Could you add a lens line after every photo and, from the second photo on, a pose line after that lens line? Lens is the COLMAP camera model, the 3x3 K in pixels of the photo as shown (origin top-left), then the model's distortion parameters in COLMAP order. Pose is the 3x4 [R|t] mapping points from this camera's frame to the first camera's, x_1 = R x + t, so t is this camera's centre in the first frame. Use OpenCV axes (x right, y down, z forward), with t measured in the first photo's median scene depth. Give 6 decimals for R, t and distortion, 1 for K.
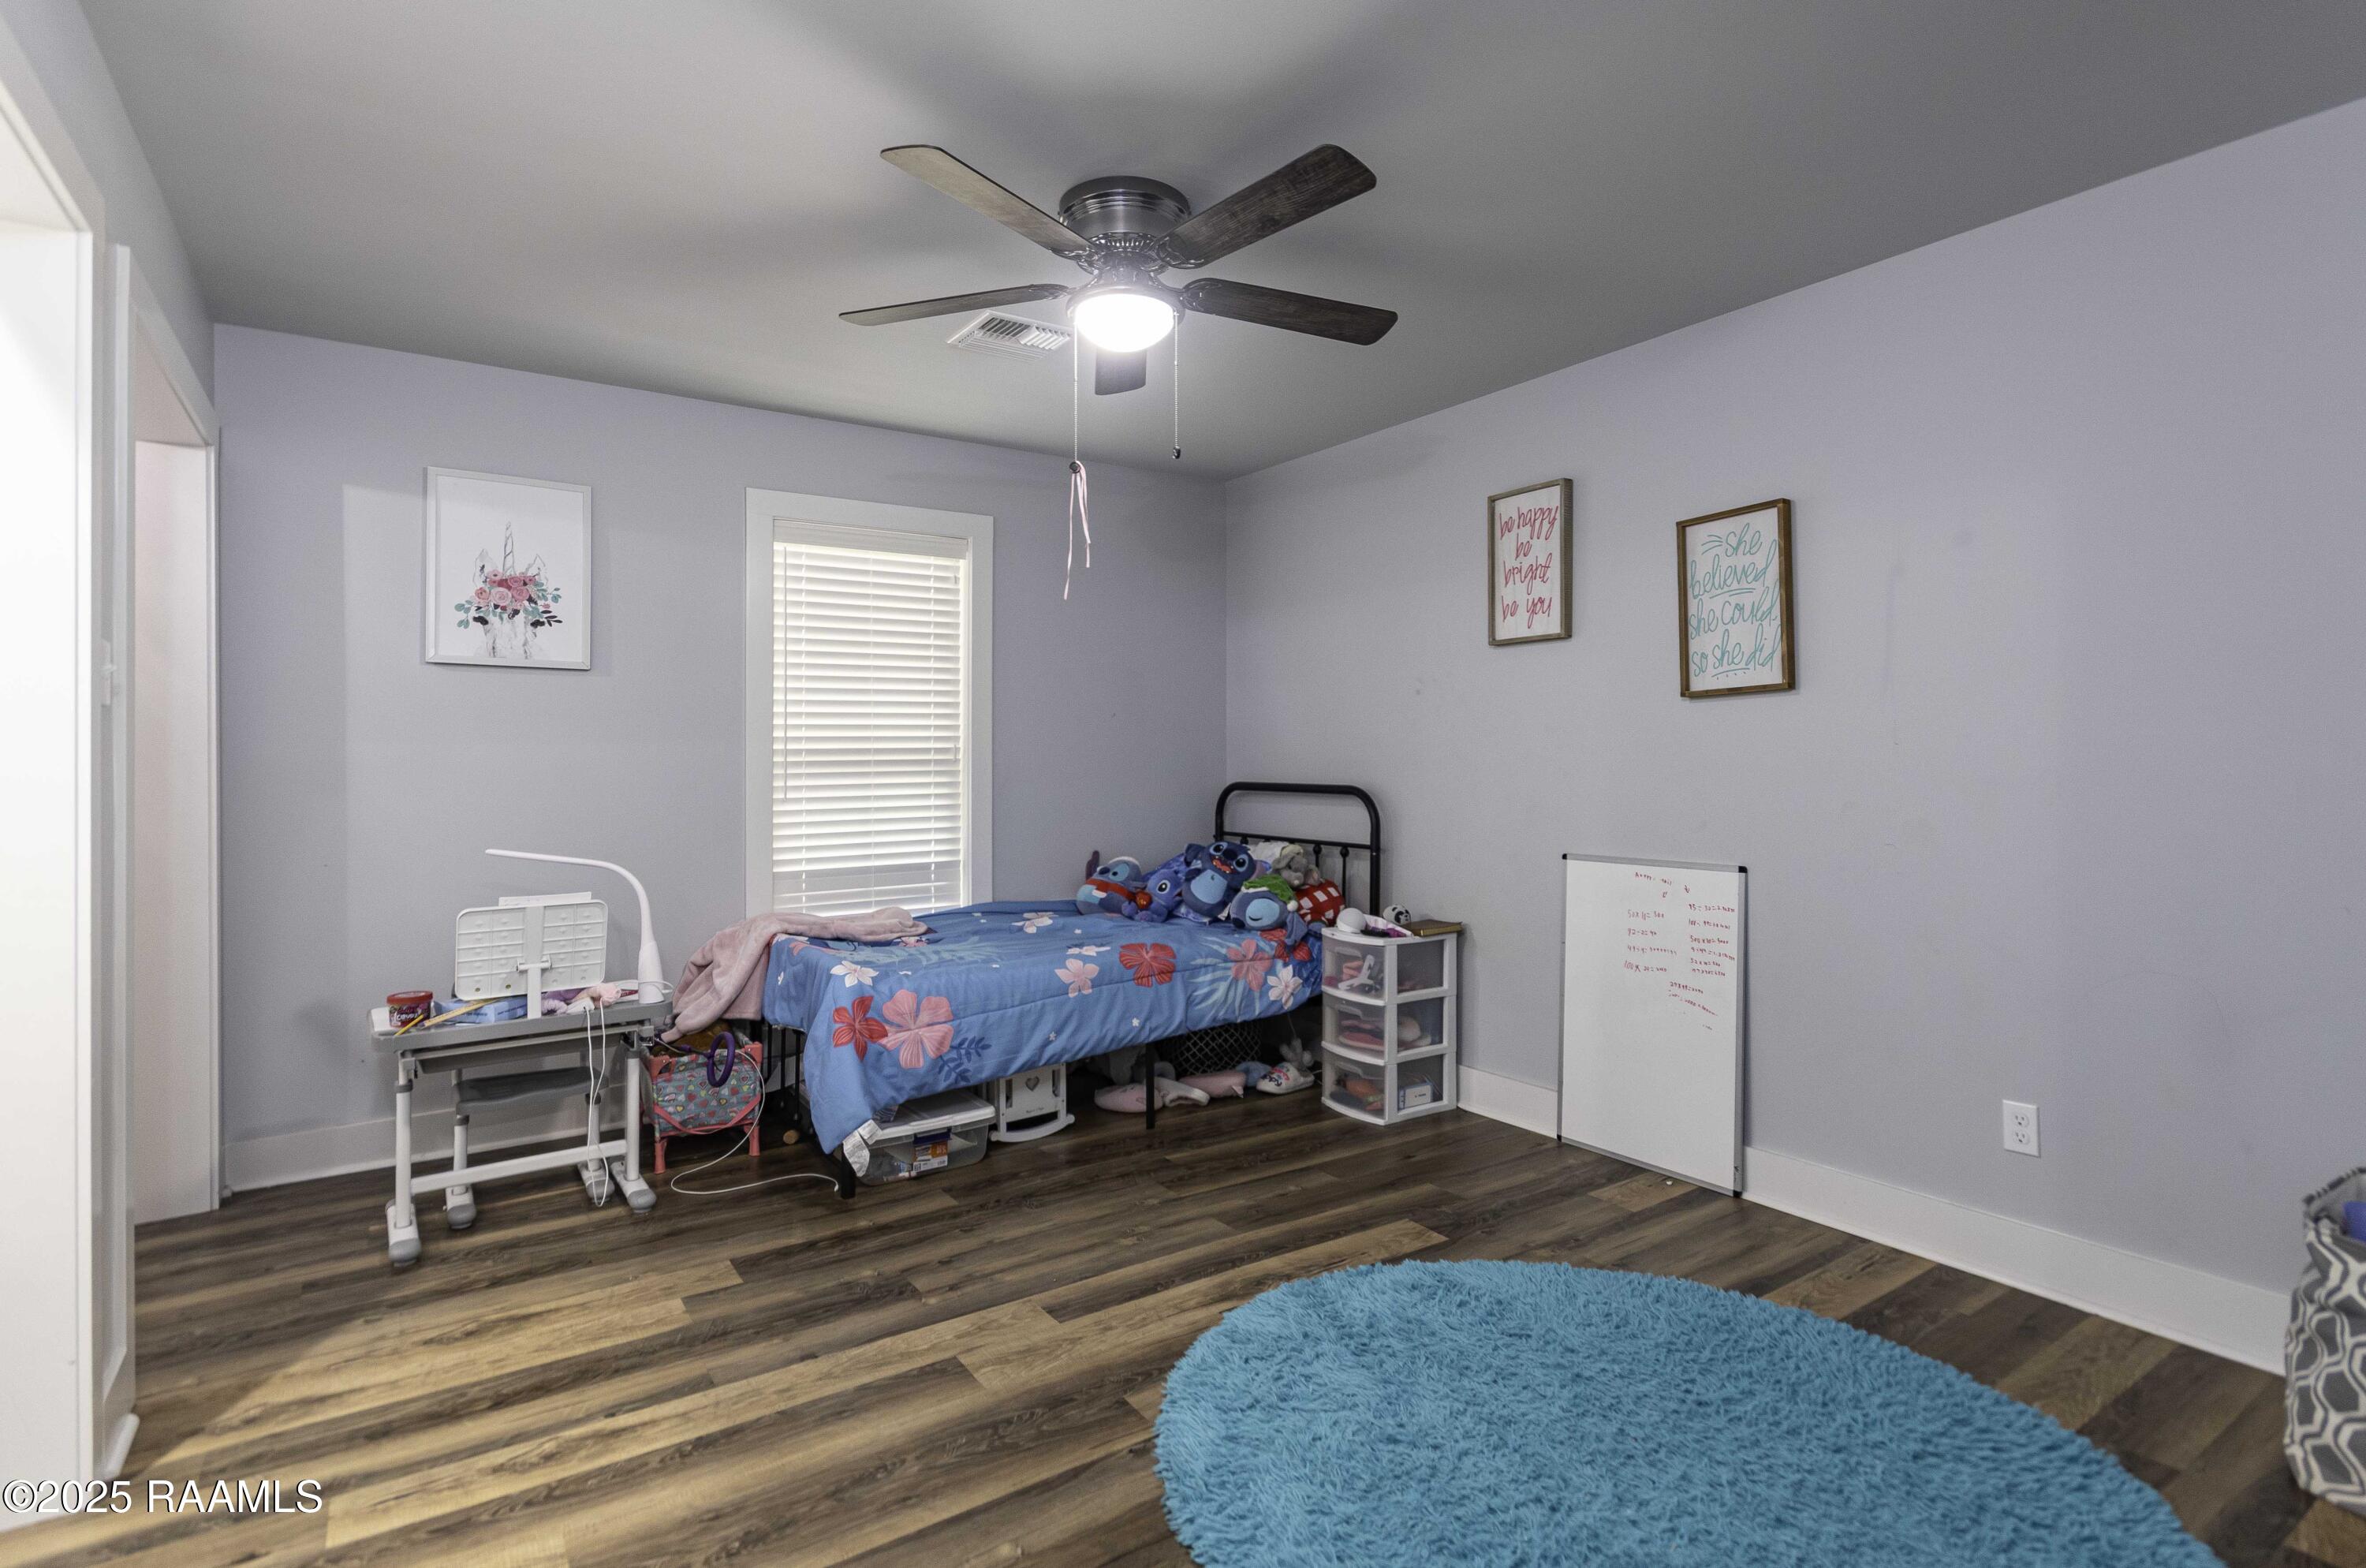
lens RADIAL K [[1162.7, 0, 1212.8], [0, 1162.7, 751.4], [0, 0, 1]] dist [0.002607, -0.004553]
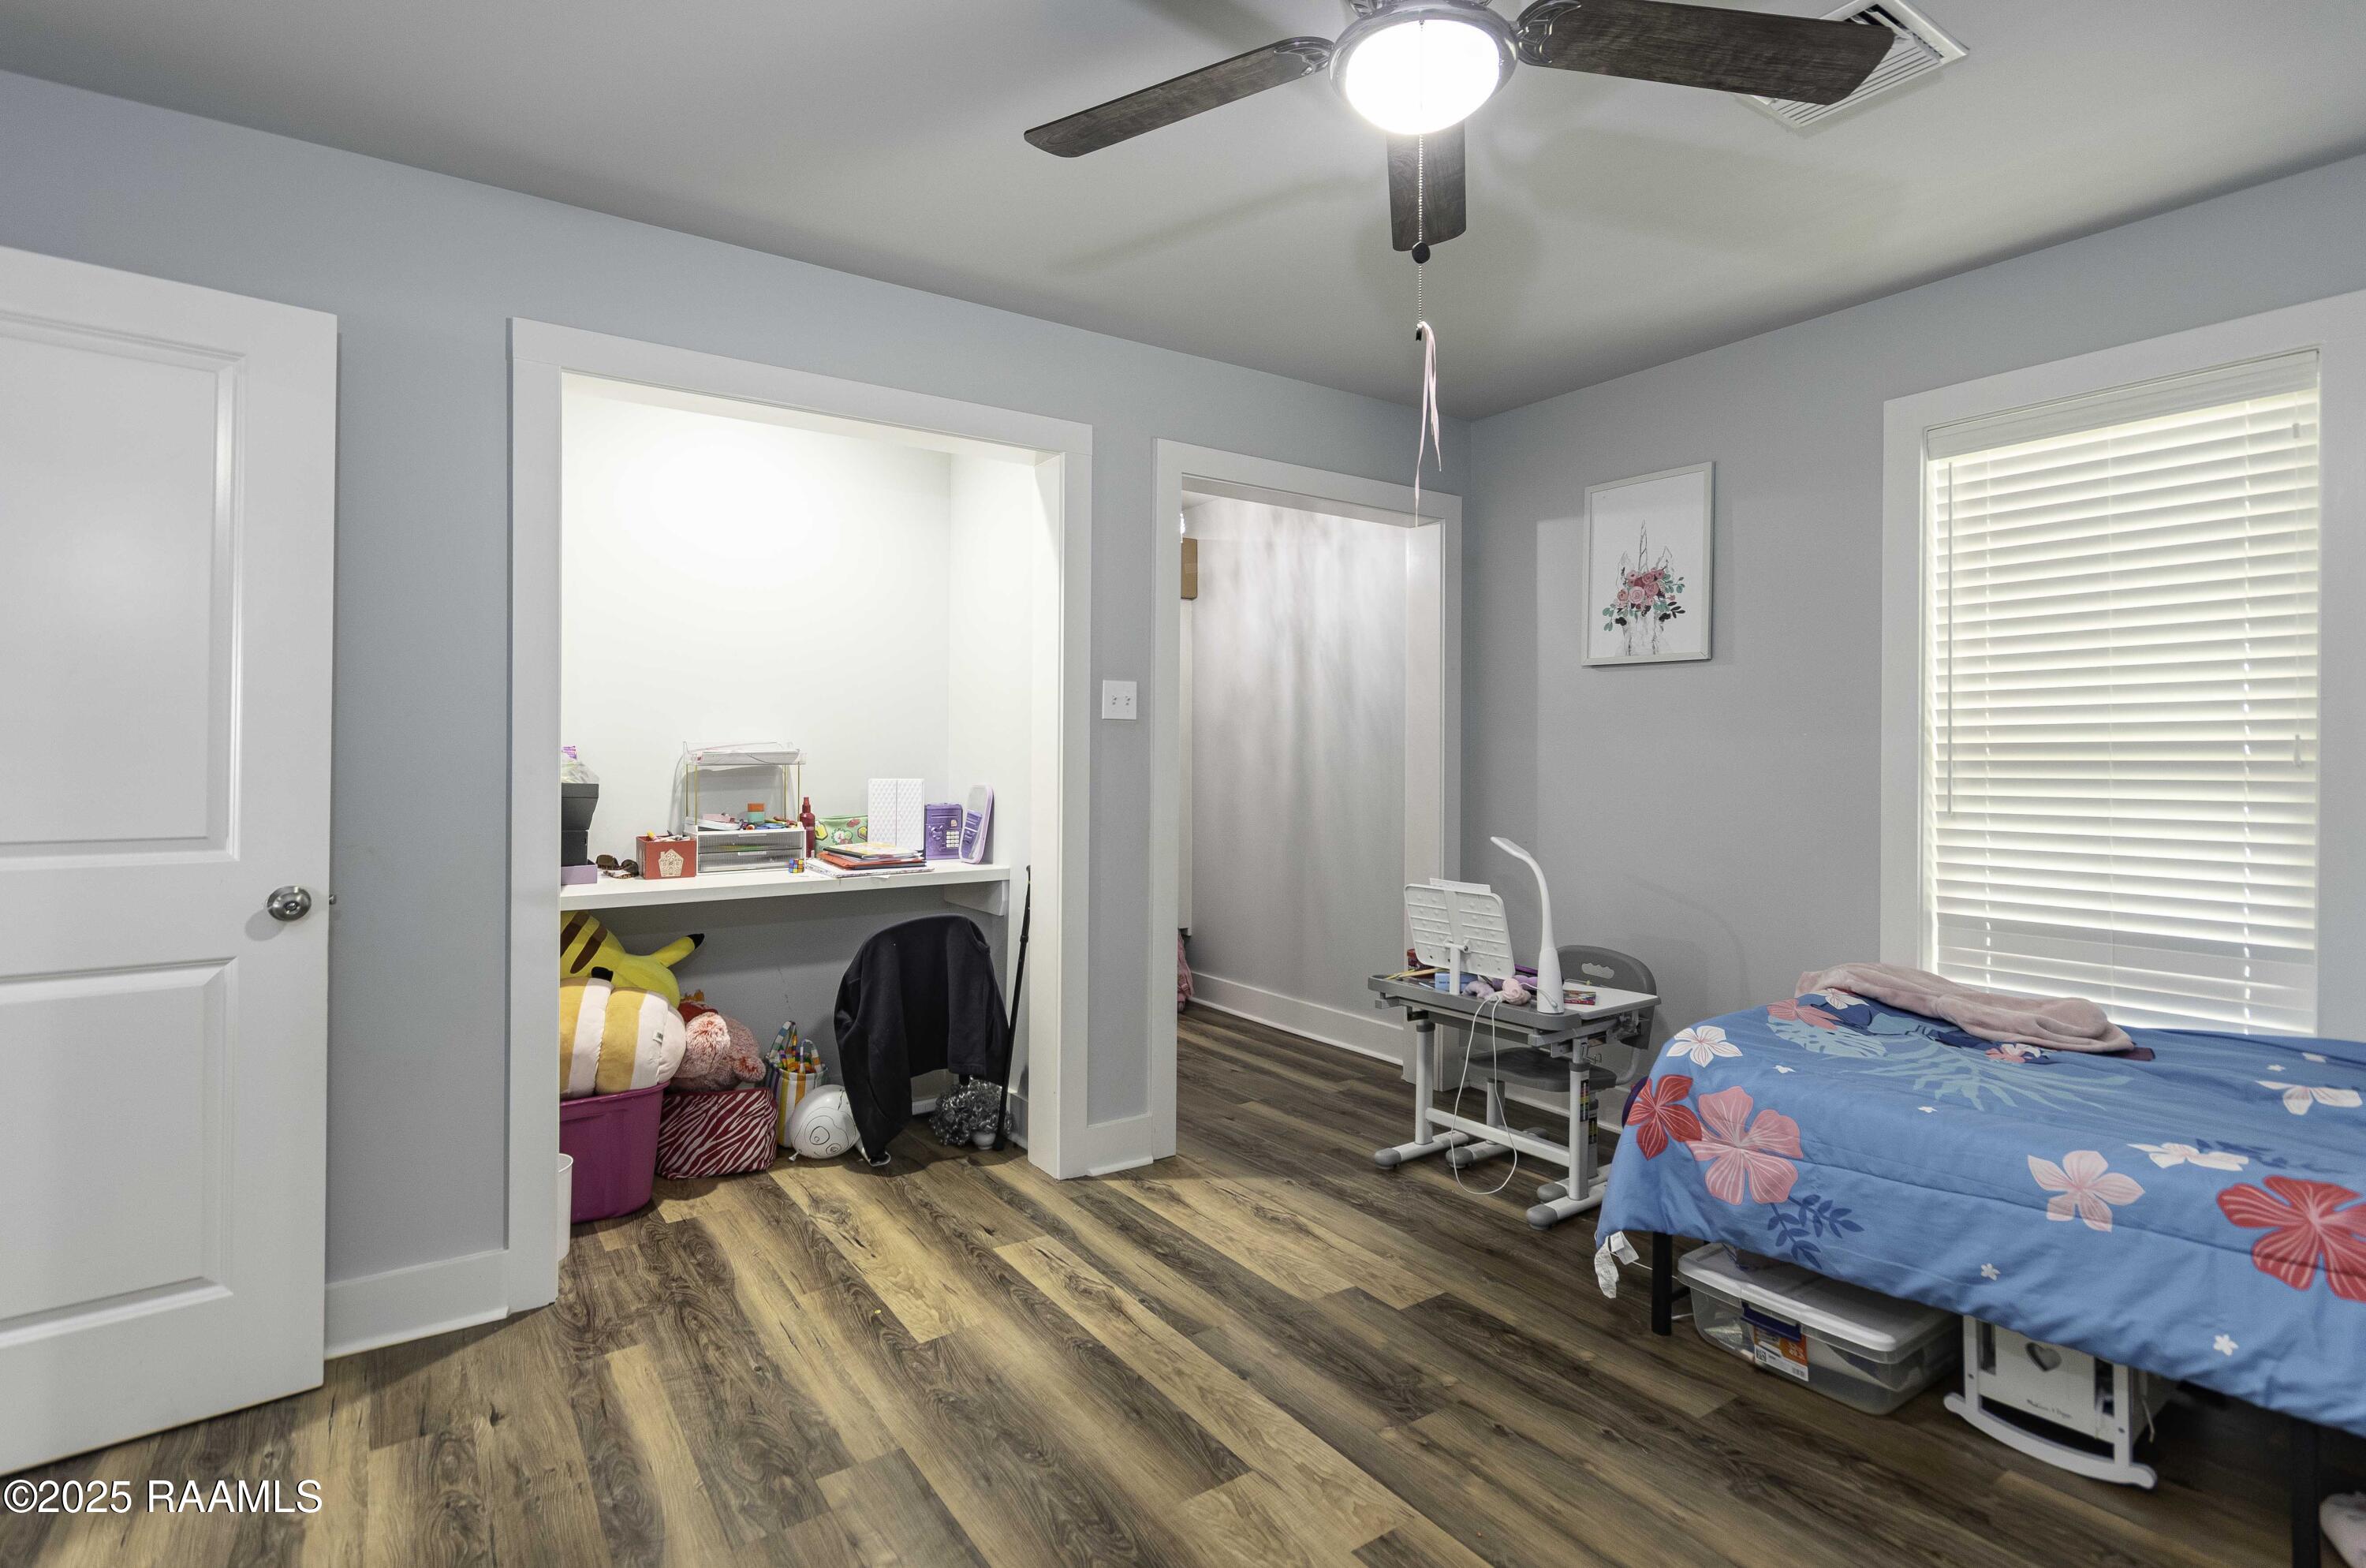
lens RADIAL K [[1162.7, 0, 1226.9], [0, 1162.7, 730.9], [0, 0, 1]] dist [0.002607, -0.004553]
pose [[-0.000405, -0.013184, -0.999913, 0.439789], [0.001516, 0.999912, -0.013184, -0.001402], [0.999999, -0.001521, -0.000385, 0.691658]]
